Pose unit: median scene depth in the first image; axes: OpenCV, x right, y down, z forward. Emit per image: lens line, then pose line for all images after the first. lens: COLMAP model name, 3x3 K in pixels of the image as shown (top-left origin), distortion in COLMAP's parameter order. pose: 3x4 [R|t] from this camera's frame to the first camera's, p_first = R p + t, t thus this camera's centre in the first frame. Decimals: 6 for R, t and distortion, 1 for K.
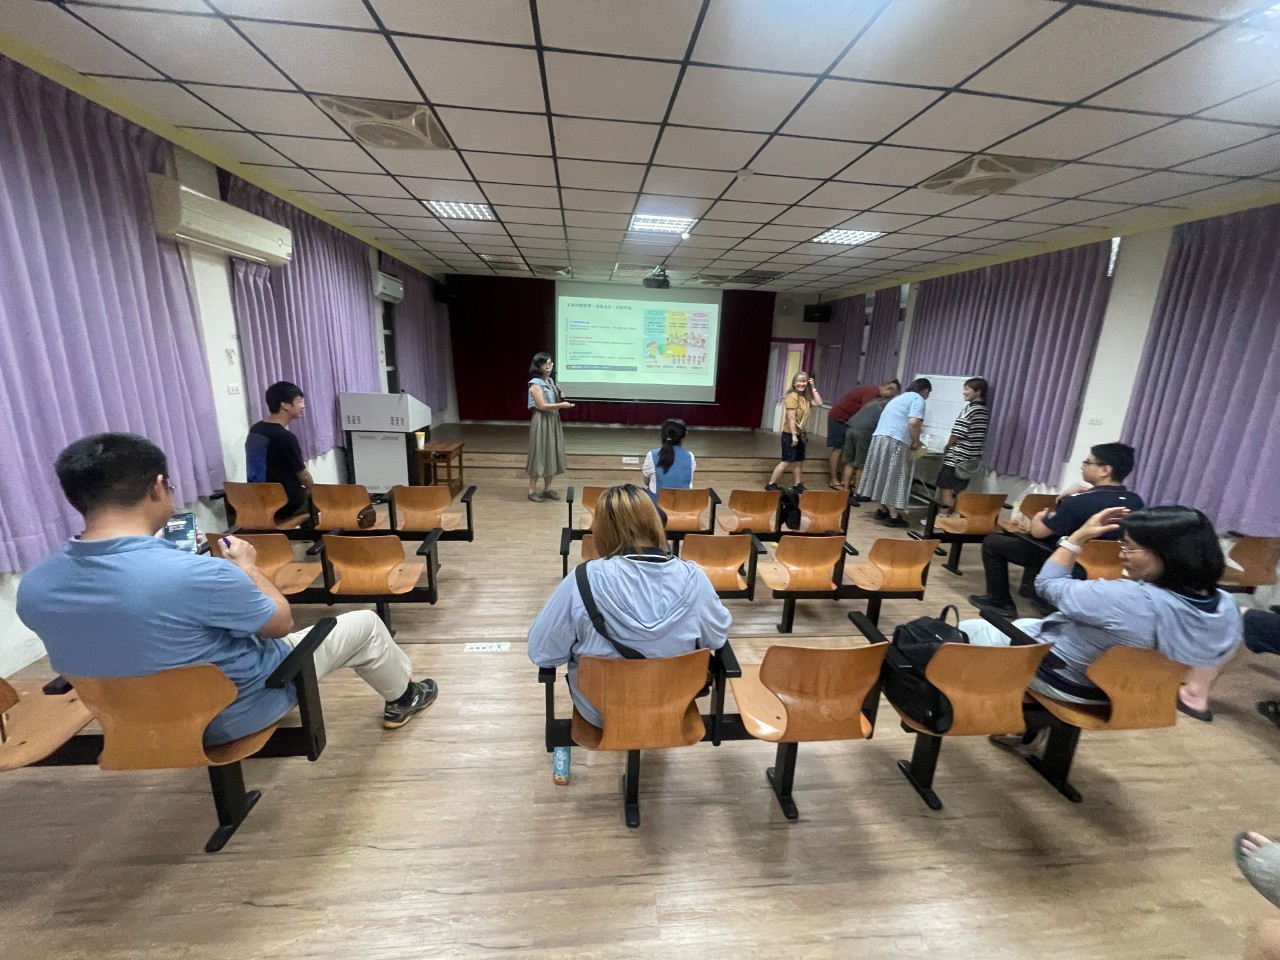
lens RADIAL K [[511.9, 0, 633.8], [0, 511.9, 485.2], [0, 0, 1]] dist [0.013833, 0.000035]
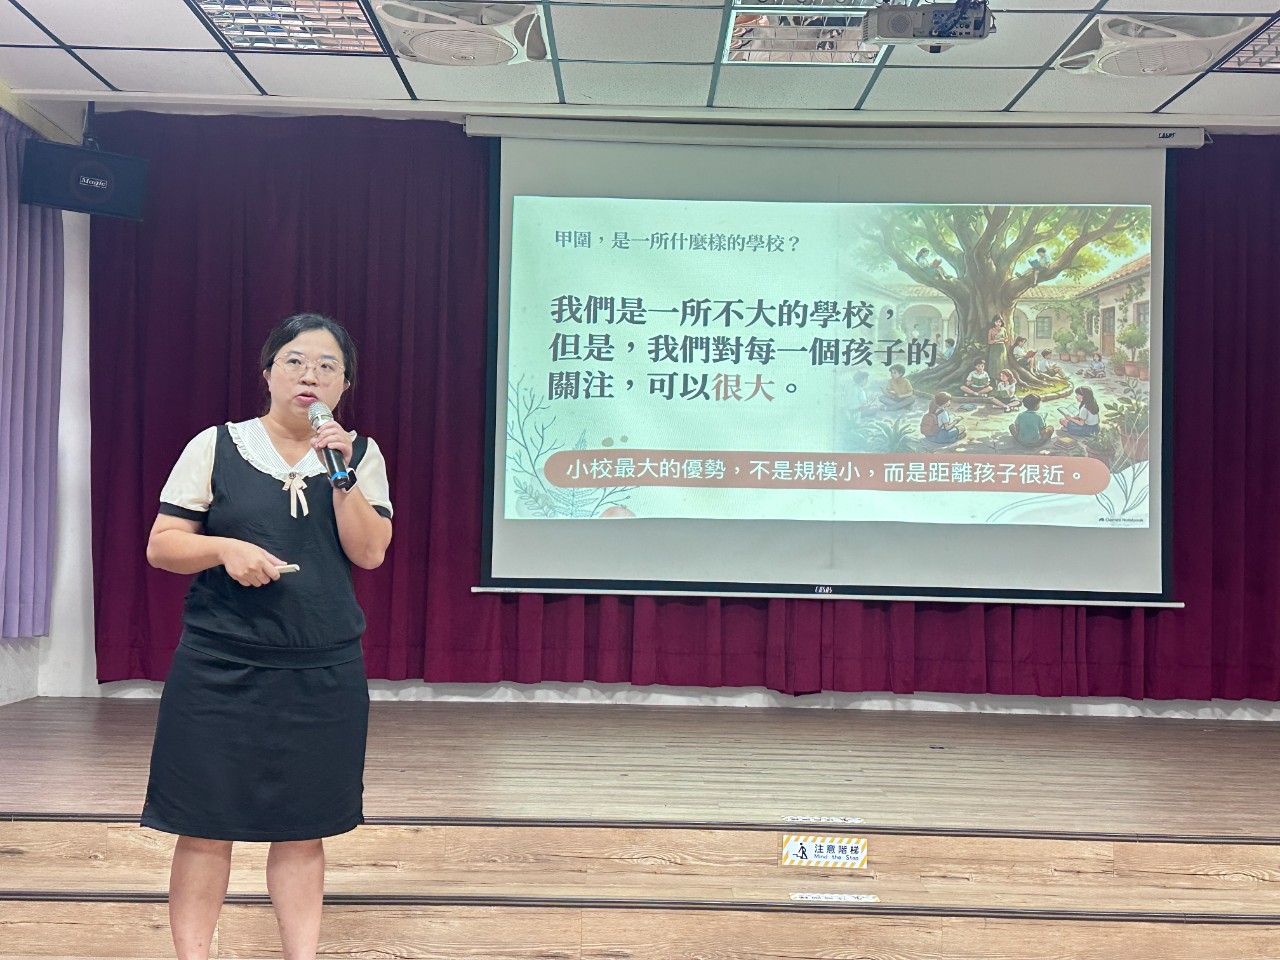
lens RADIAL K [[1488.4, 0, 640.5], [0, 1488.4, 494.9], [0, 0, 1]] dist [0.102154, 0.000000]
pose [[0.995497, -0.020915, -0.092454, -0.024055], [-0.005107, 0.962102, -0.272643, -0.027917], [0.094652, 0.271888, 0.957663, 0.481939]]
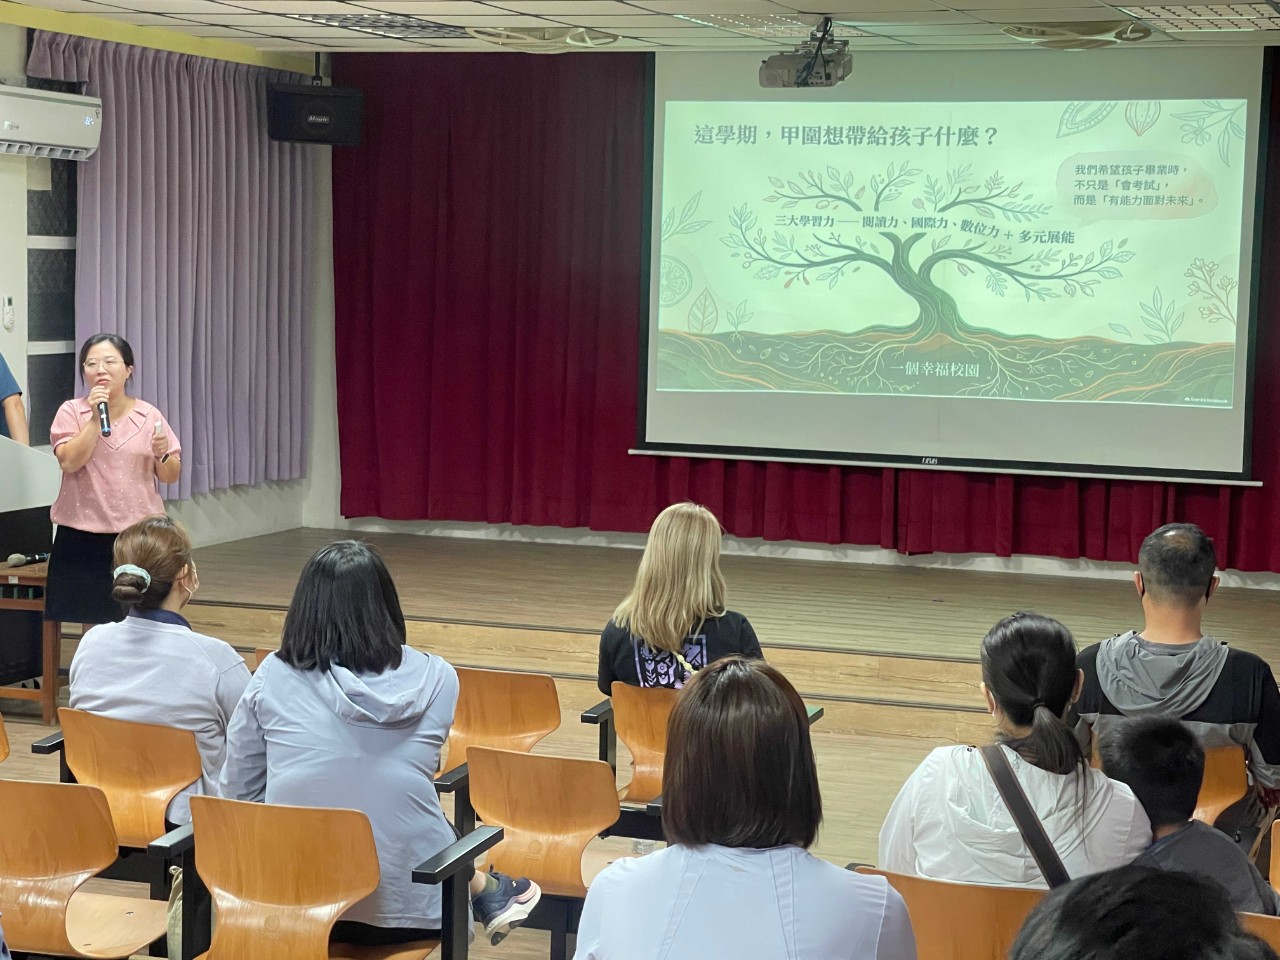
lens RADIAL K [[2608.3, 0, 652.5], [0, 2608.3, 456.0], [0, 0, 1]] dist [0.196968, 0.000000]
pose [[0.905082, 0.017064, -0.424895, 0.697368], [-0.092139, 0.983327, -0.156776, 0.087043], [0.415135, 0.181044, 0.891564, -0.408370]]
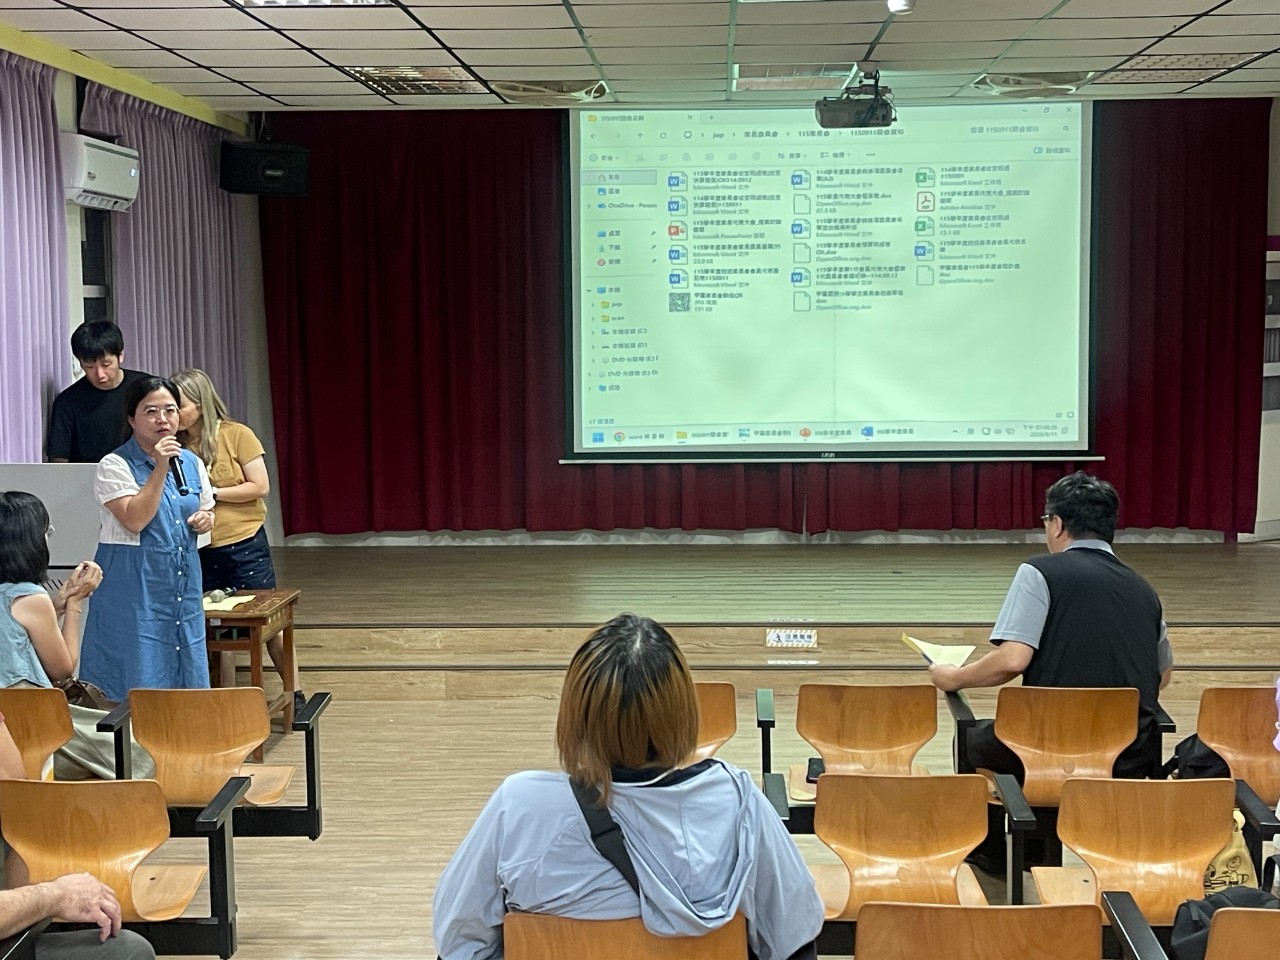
lens RADIAL K [[1912.4, 0, 634.3], [0, 1912.4, 489.1], [0, 0, 1]] dist [0.116429, 0.000000]
pose [[0.989596, -0.033436, -0.139938, 0.078991], [0.012363, 0.988786, -0.148829, 0.043136], [0.143345, 0.145550, 0.978911, -0.252715]]
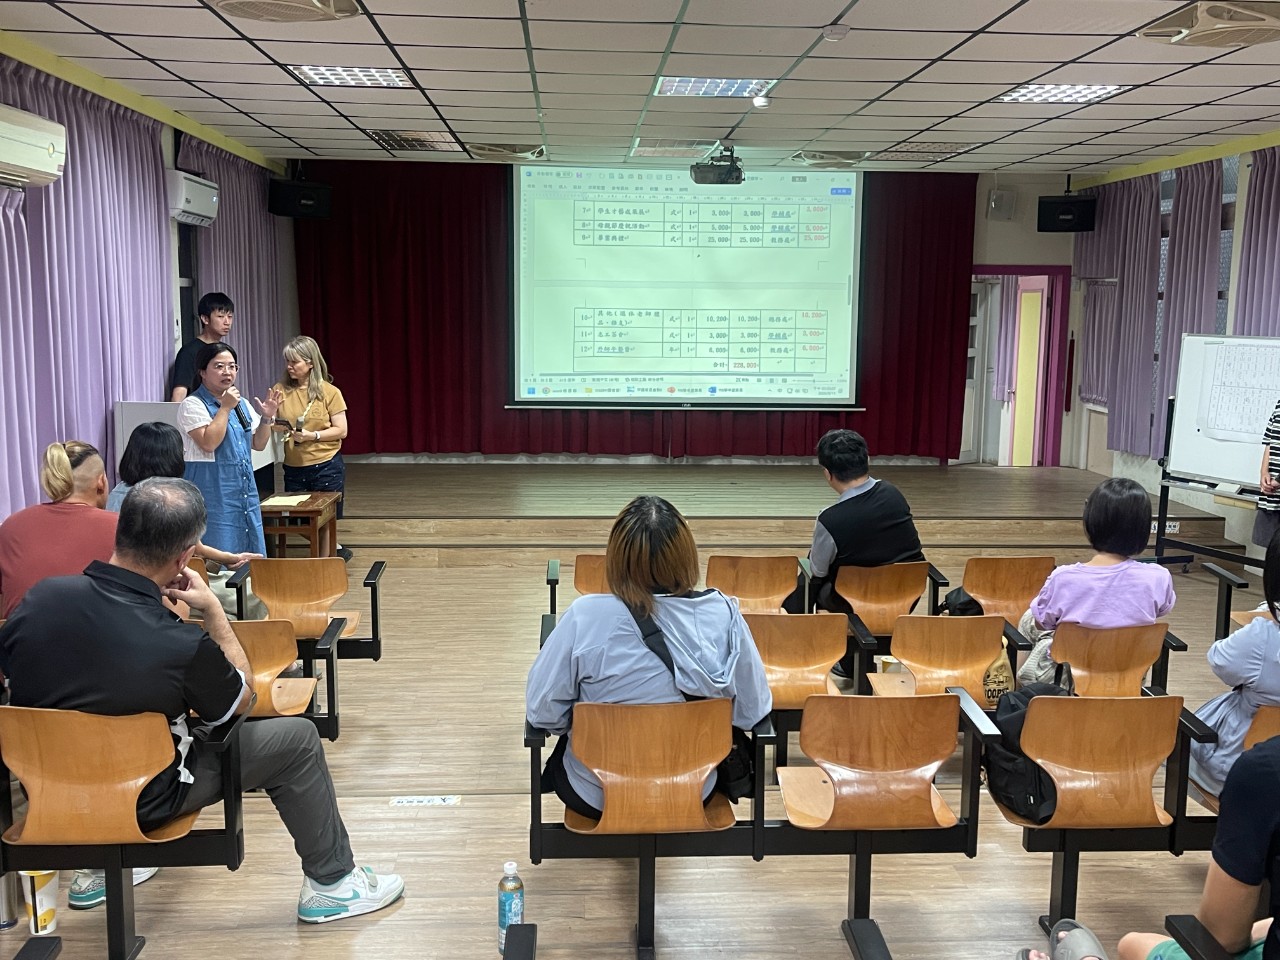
lens RADIAL K [[1290.1, 0, 649.6], [0, 1290.1, 482.8], [0, 0, 1]] dist [0.089364, 0.000000]
pose [[0.999036, -0.020527, -0.038807, 0.024744], [0.016337, 0.994300, -0.105362, 0.044733], [0.040749, 0.104627, 0.993676, -0.261046]]
